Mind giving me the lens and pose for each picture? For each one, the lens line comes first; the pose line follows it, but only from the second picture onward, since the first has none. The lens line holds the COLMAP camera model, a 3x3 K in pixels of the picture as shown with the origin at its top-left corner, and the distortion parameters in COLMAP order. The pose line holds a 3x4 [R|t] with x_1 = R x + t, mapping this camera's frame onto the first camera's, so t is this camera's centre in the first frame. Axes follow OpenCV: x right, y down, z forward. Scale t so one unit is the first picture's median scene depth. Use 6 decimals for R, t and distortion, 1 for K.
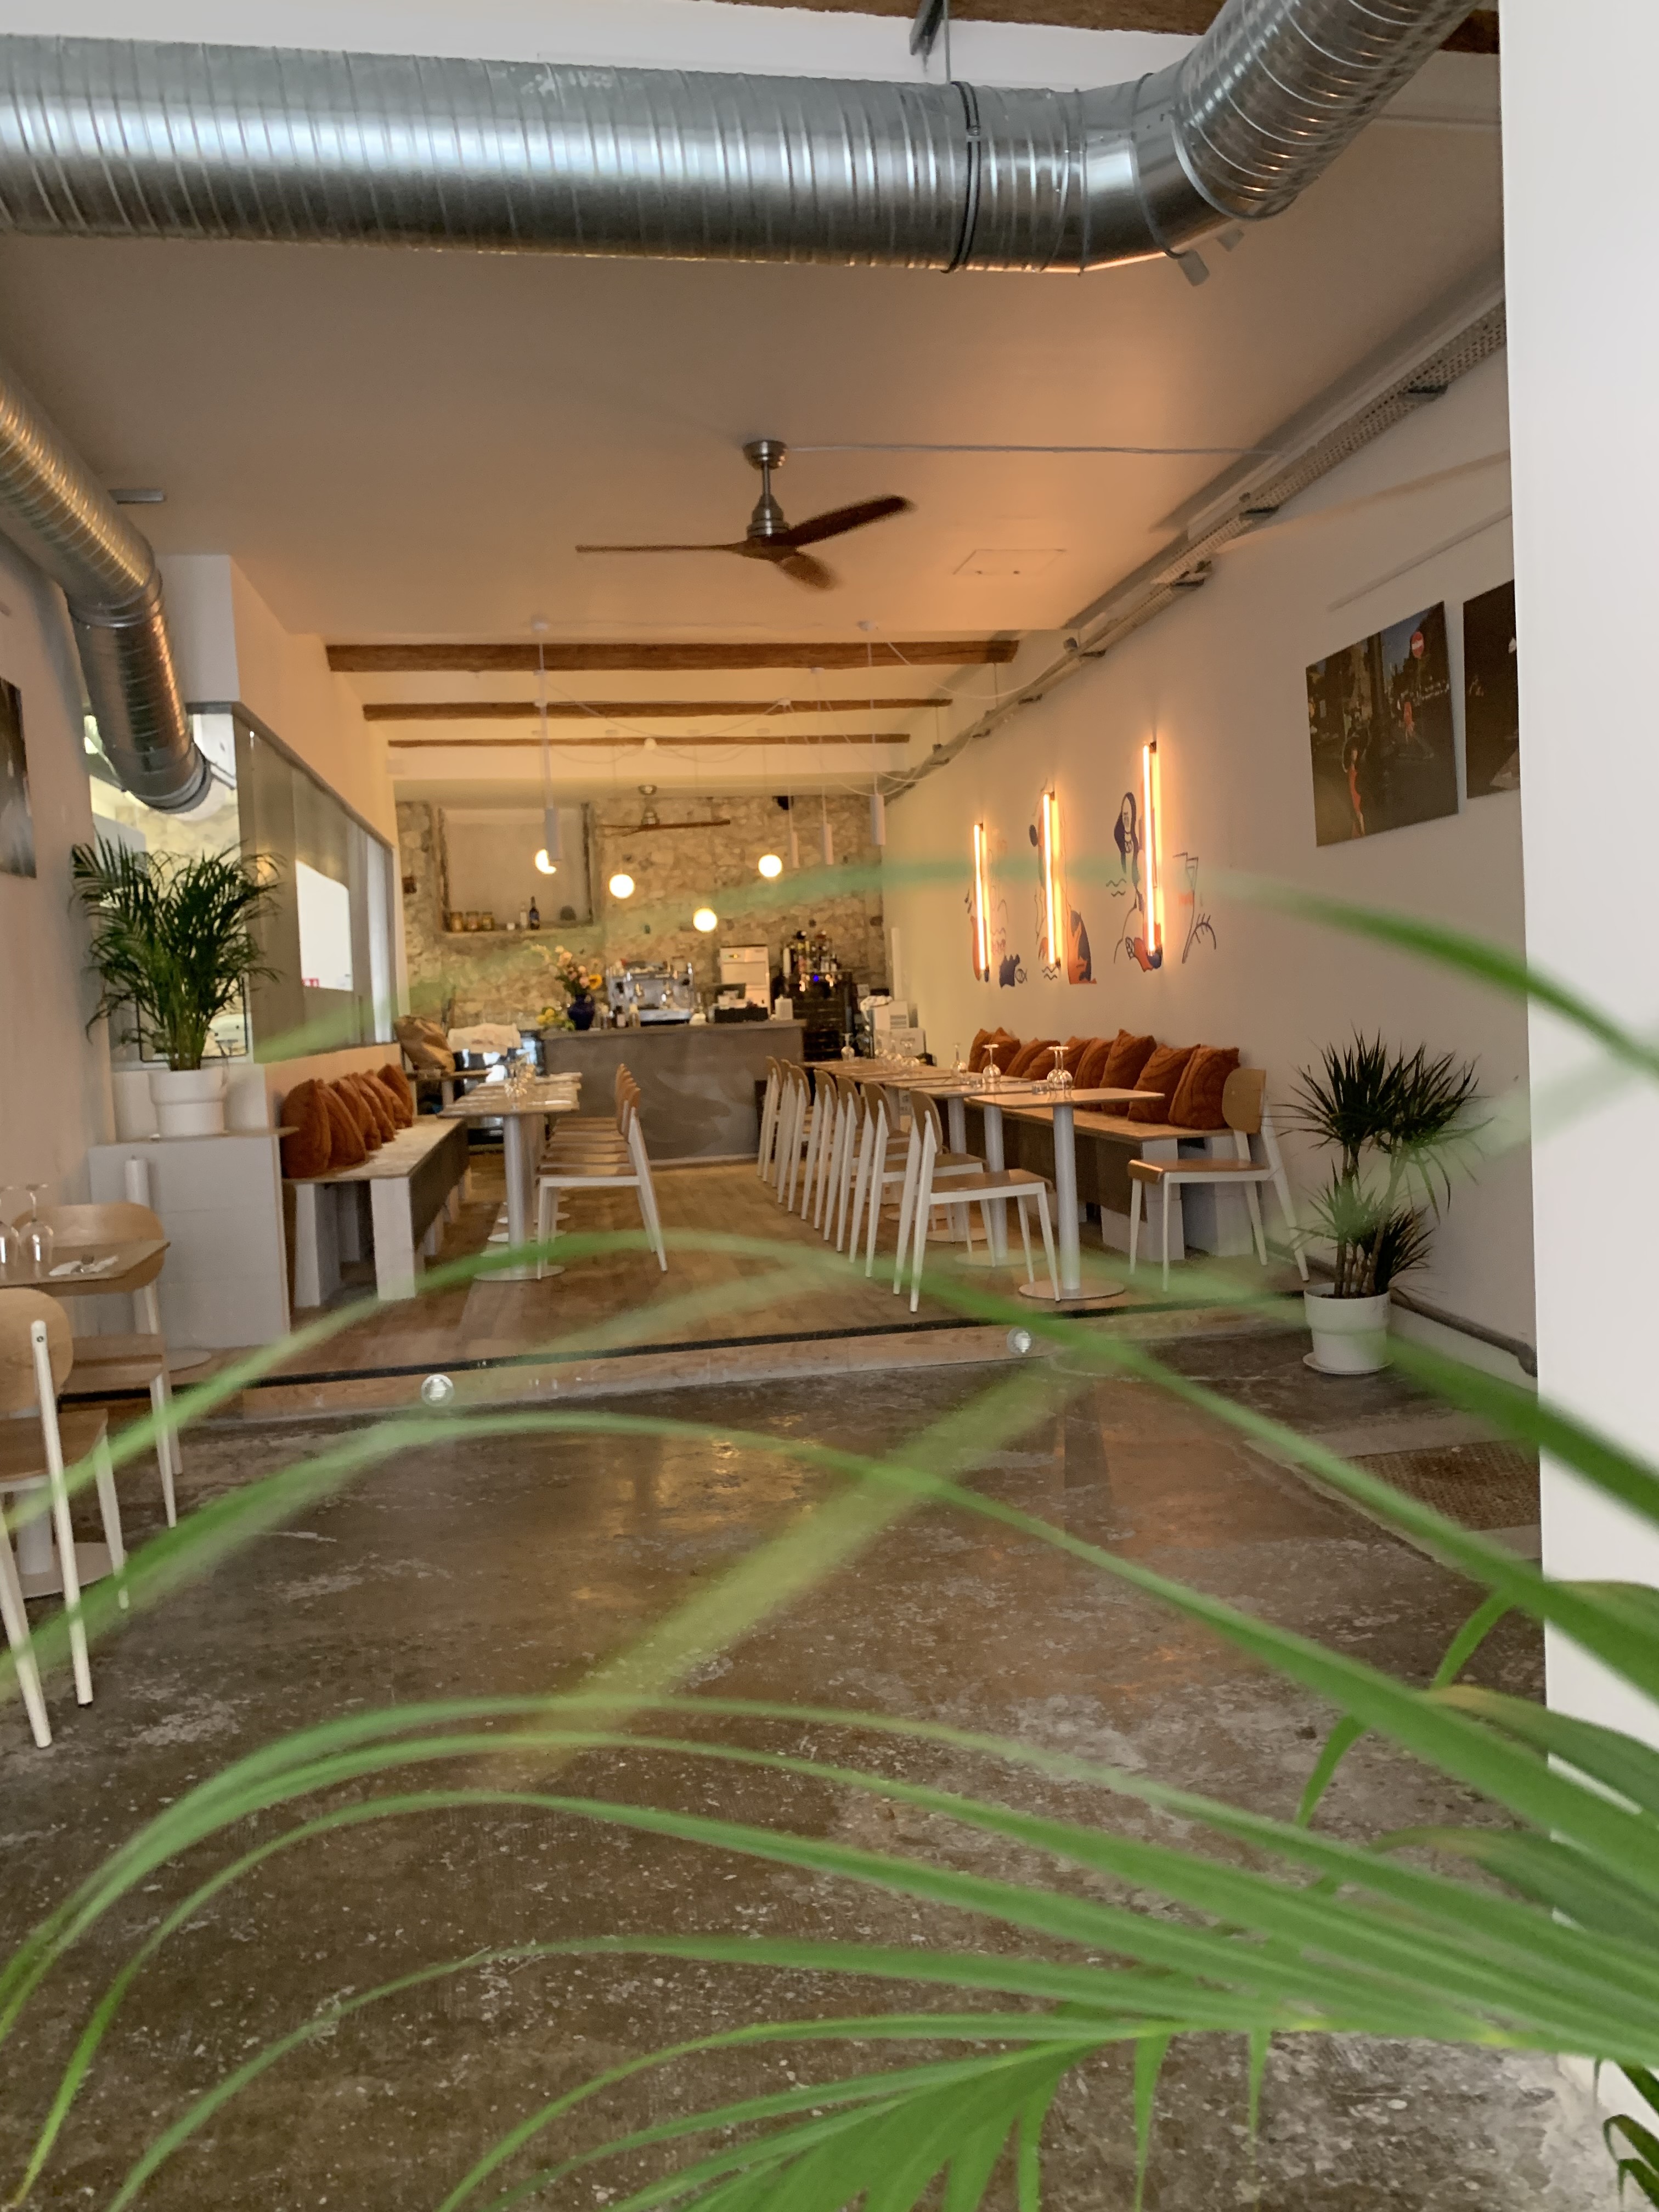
lens RADIAL K [[1663.2, 0, 832.1], [0, 1663.2, 1104.0], [0, 0, 1]] dist [0.056235, -0.006397]
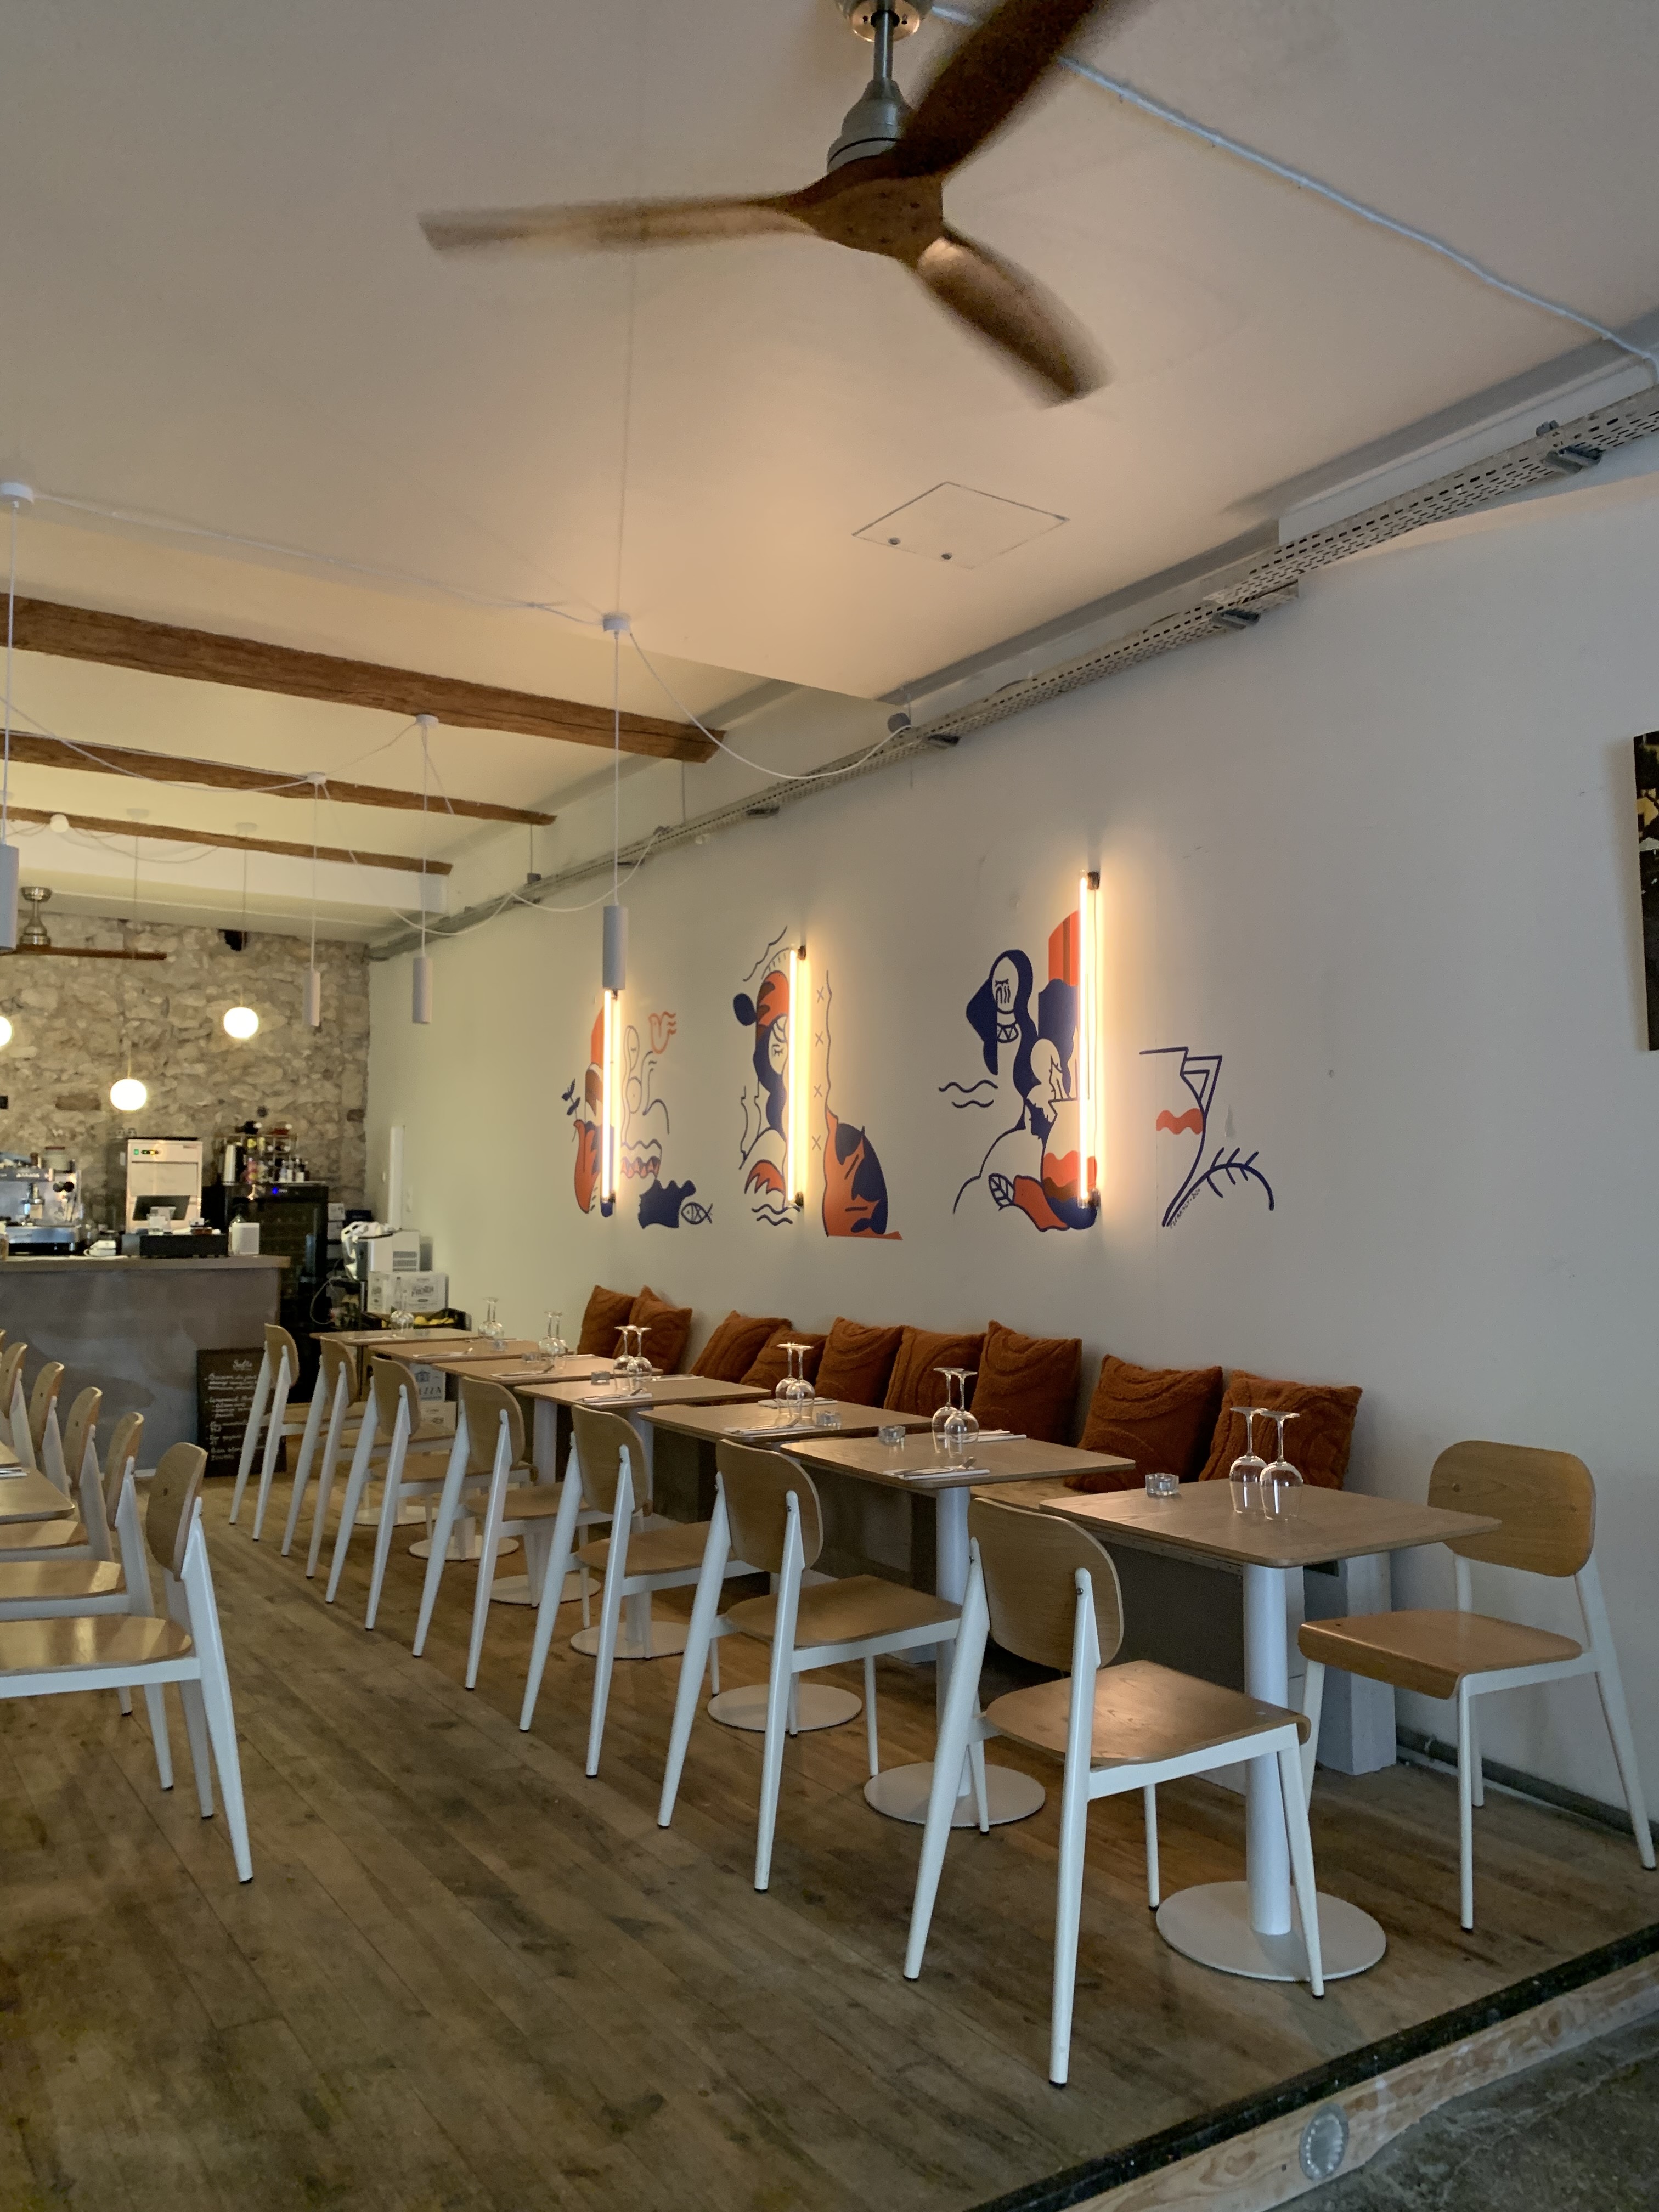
lens RADIAL K [[1663.2, 0, 804.4], [0, 1663.2, 1070.2], [0, 0, 1]] dist [0.056235, -0.006397]
pose [[0.916153, 0.085526, 0.391597, -0.089144], [-0.026607, 0.987792, -0.153491, -0.025669], [-0.399944, 0.130202, 0.907244, 0.289986]]
